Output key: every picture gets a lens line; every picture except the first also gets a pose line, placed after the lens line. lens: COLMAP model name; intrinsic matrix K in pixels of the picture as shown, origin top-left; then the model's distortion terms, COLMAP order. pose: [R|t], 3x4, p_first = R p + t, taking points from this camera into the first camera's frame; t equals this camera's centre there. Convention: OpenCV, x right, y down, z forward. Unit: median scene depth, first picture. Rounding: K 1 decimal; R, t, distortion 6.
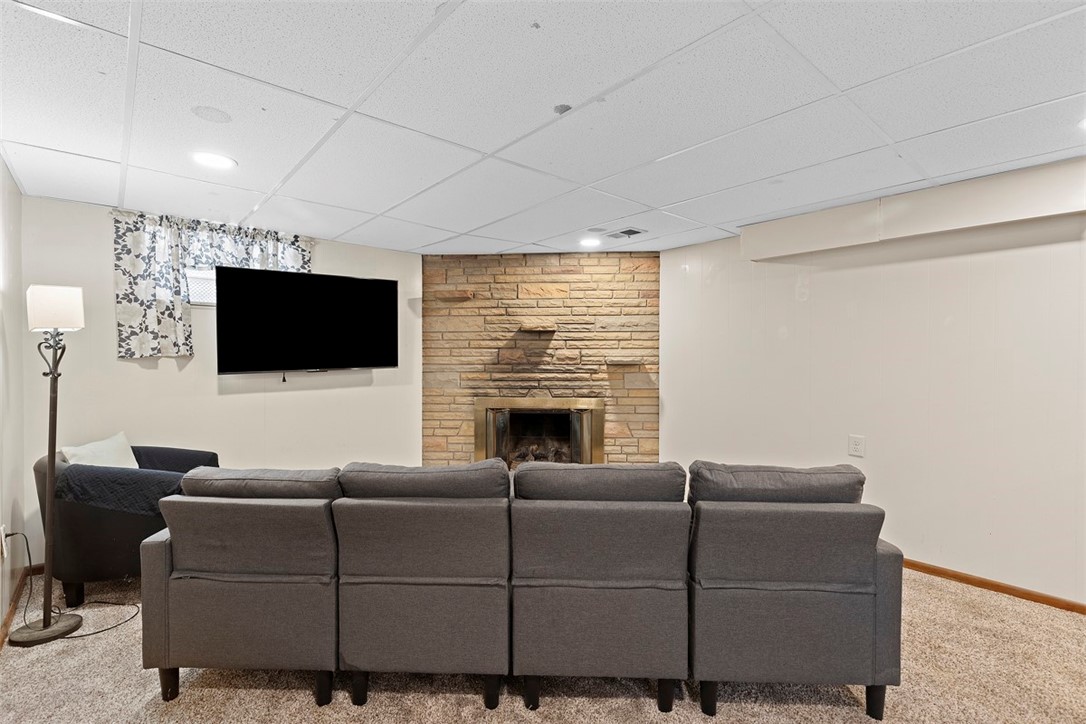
lens RADIAL K [[497.8, 0, 543.0], [0, 497.8, 361.5], [0, 0, 1]] dist [-0.001549, -0.000413]
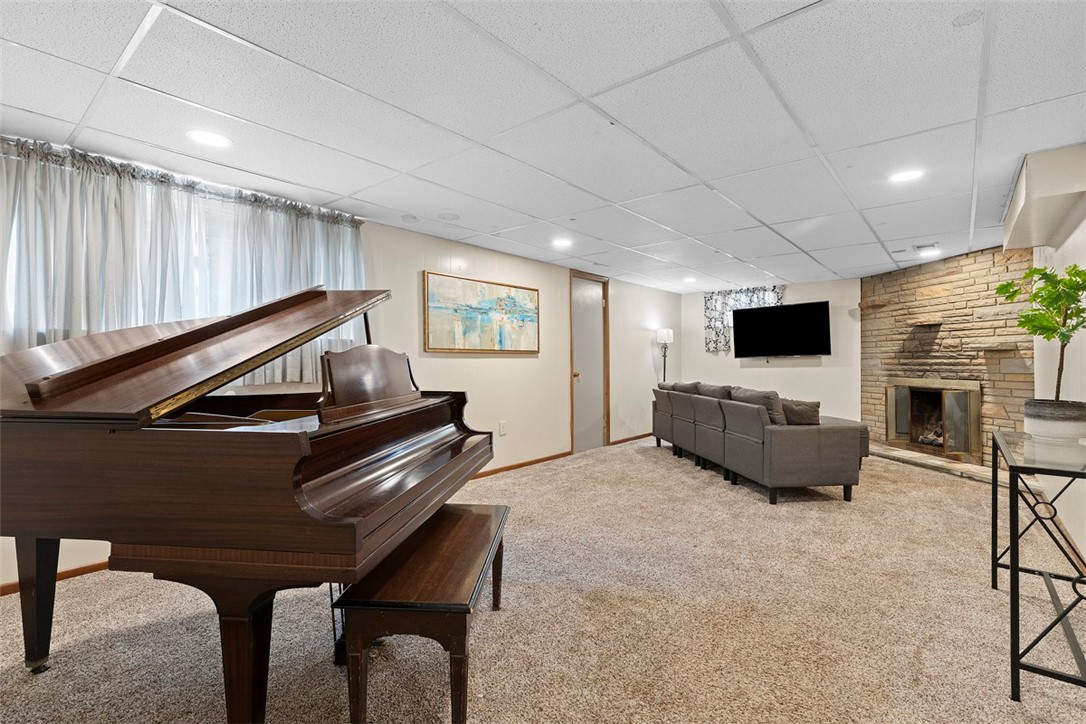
lens RADIAL K [[497.8, 0, 543.1], [0, 497.8, 360.6], [0, 0, 1]] dist [-0.001549, -0.000413]
pose [[0.149563, -0.001369, -0.988751, 1.073325], [-0.003543, 0.999992, -0.001921, 0.033381], [0.988746, 0.003790, 0.149557, -0.135678]]
